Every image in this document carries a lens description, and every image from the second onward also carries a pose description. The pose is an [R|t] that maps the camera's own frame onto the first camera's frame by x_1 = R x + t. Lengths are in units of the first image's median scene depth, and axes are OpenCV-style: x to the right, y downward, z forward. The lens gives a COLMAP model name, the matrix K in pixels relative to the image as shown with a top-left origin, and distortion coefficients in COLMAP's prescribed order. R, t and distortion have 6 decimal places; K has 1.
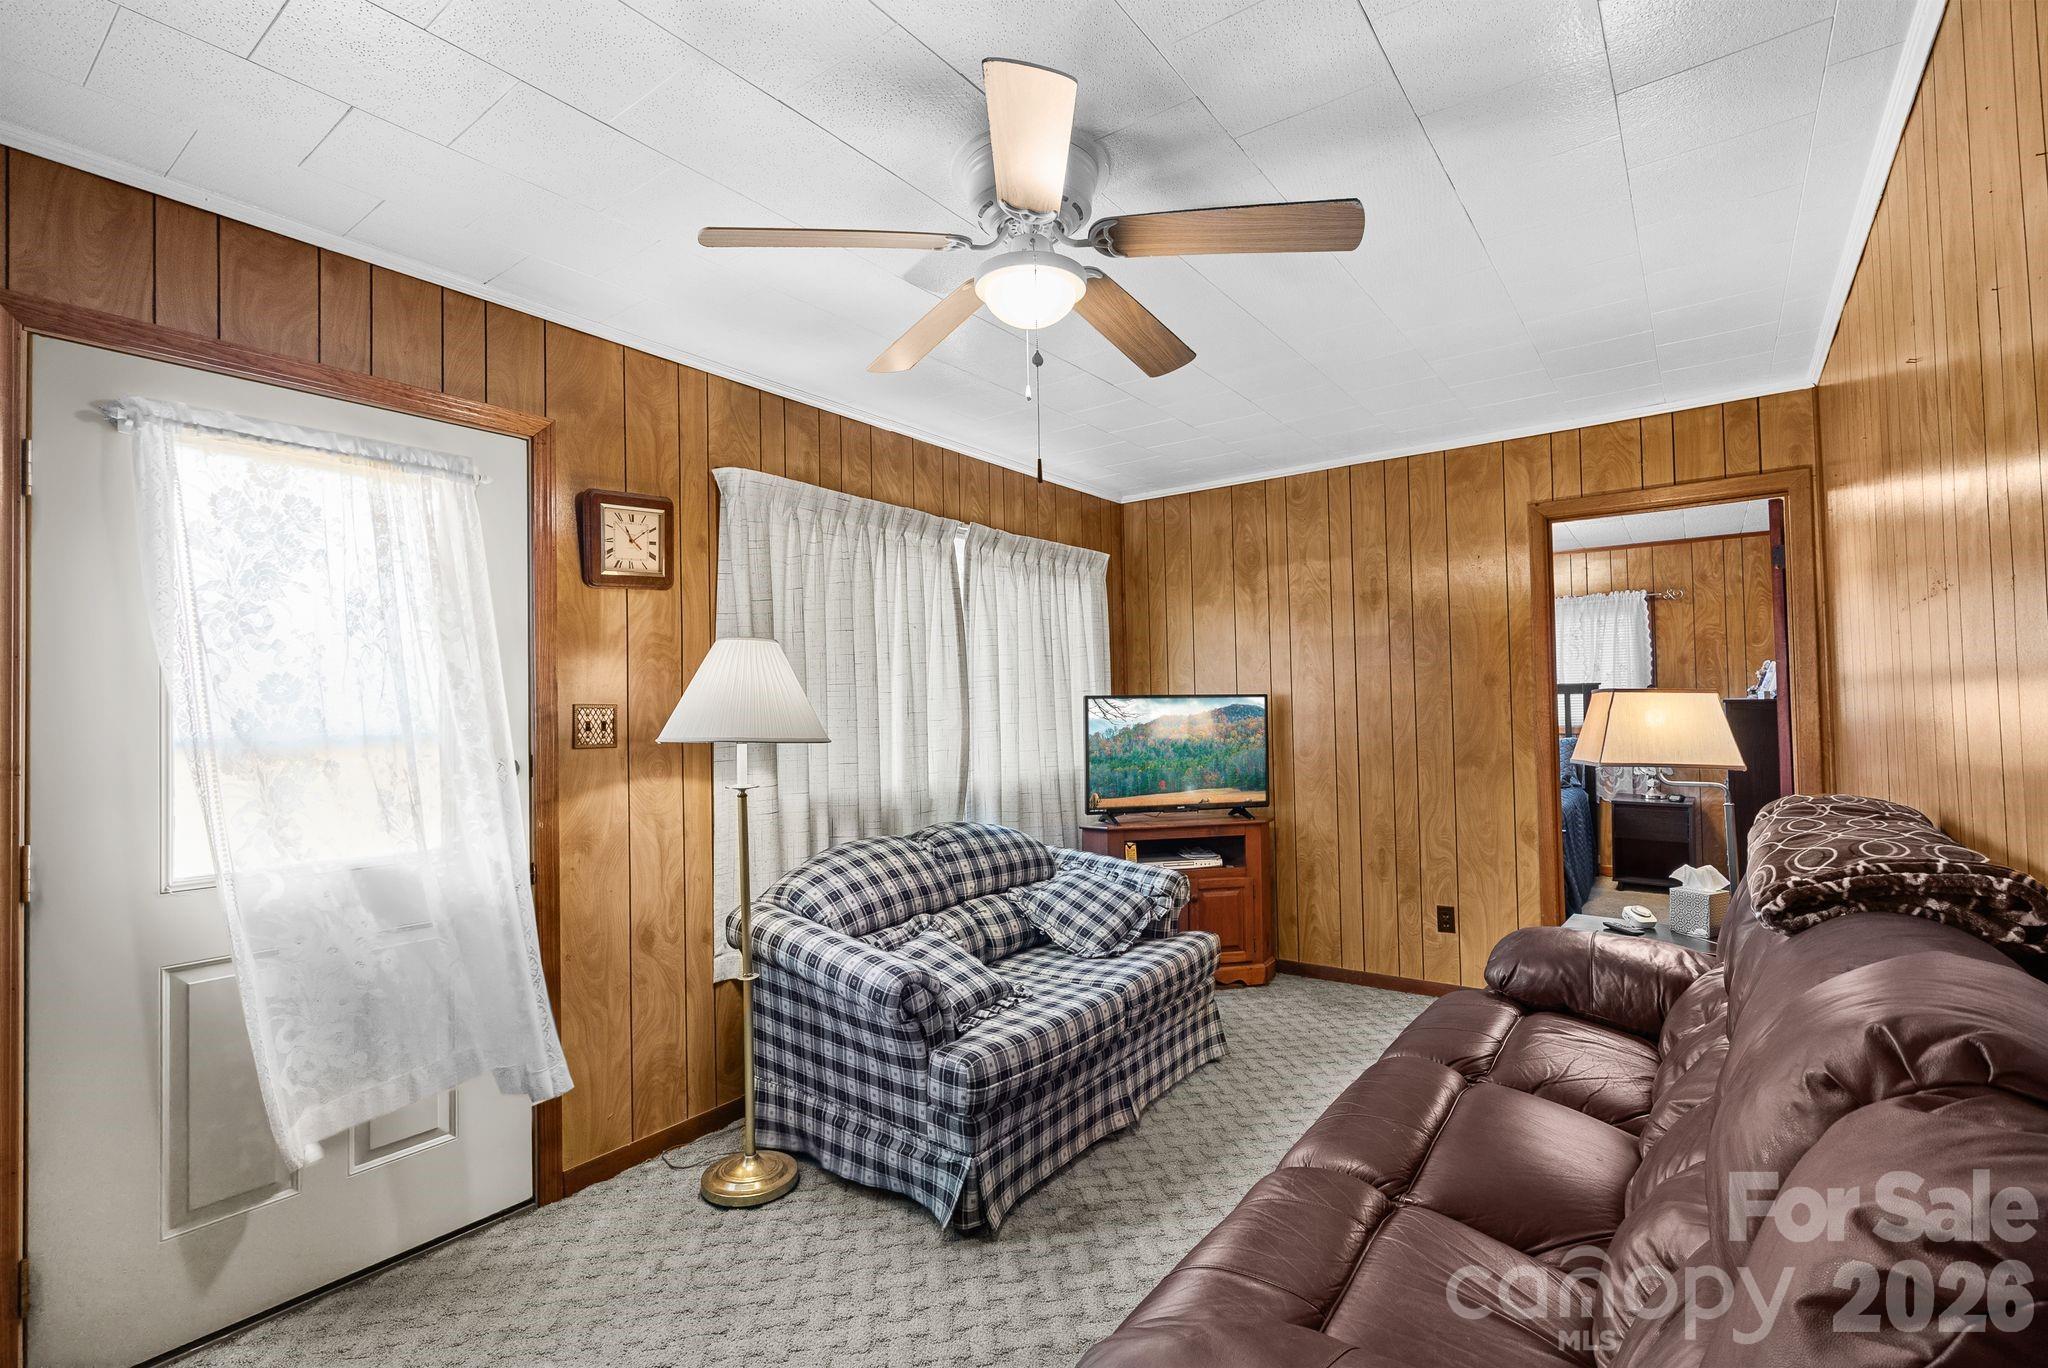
lens RADIAL K [[937.8, 0, 1041.3], [0, 937.8, 683.8], [0, 0, 1]] dist [-0.000853, 0.000095]
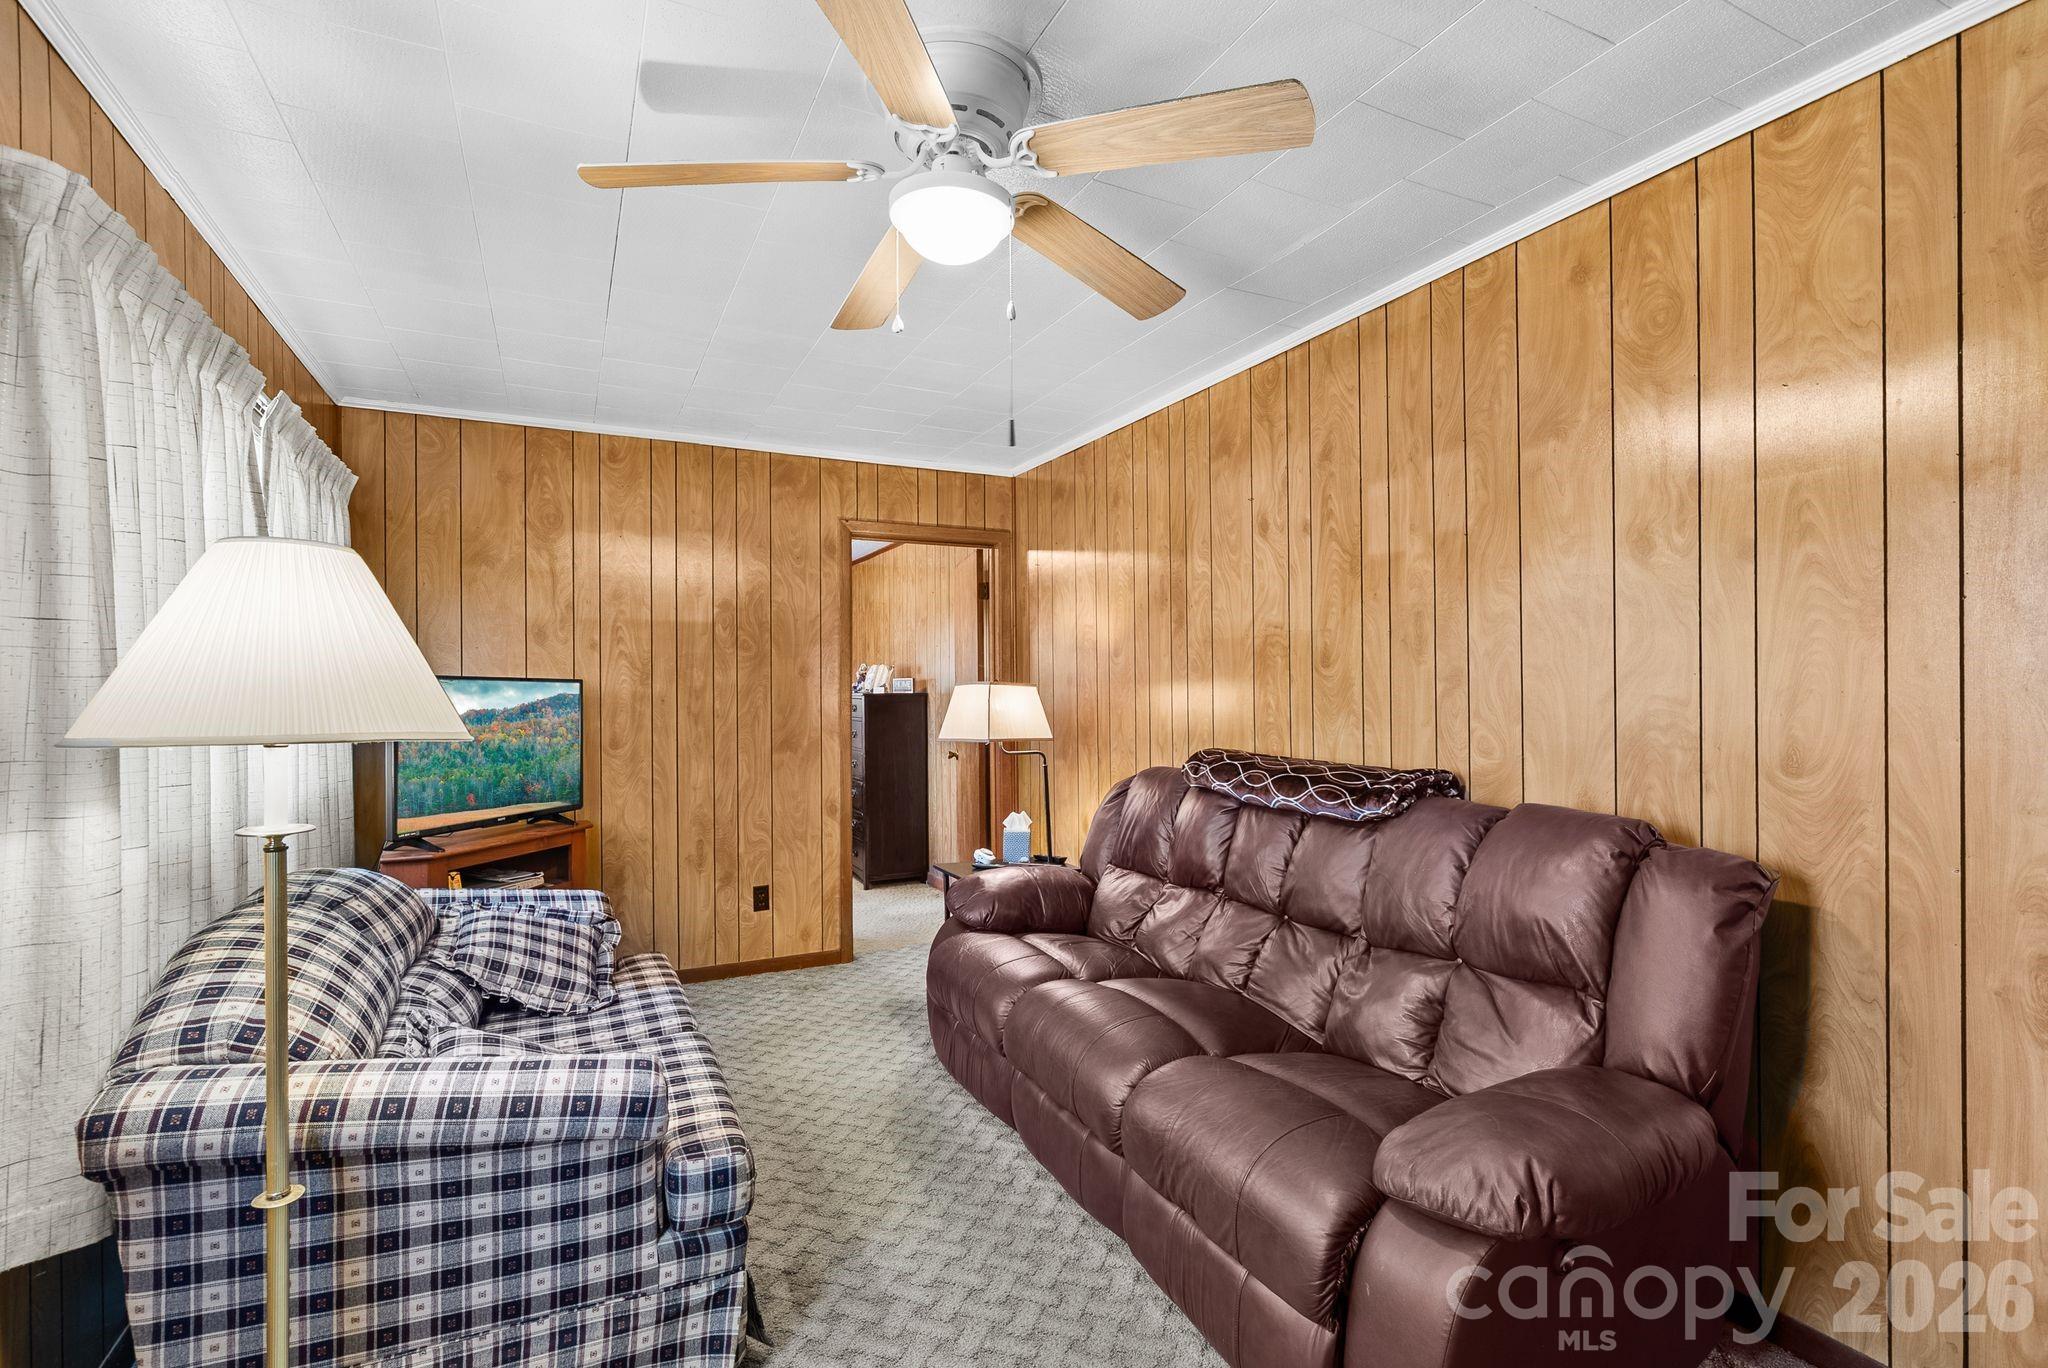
lens RADIAL K [[937.8, 0, 1039.0], [0, 937.8, 688.1], [0, 0, 1]] dist [-0.000853, 0.000095]
pose [[0.461871, 0.019563, 0.886731, -0.357235], [-0.027458, 0.999593, -0.007752, 0.015329], [-0.886522, -0.020767, 0.462220, 0.241477]]
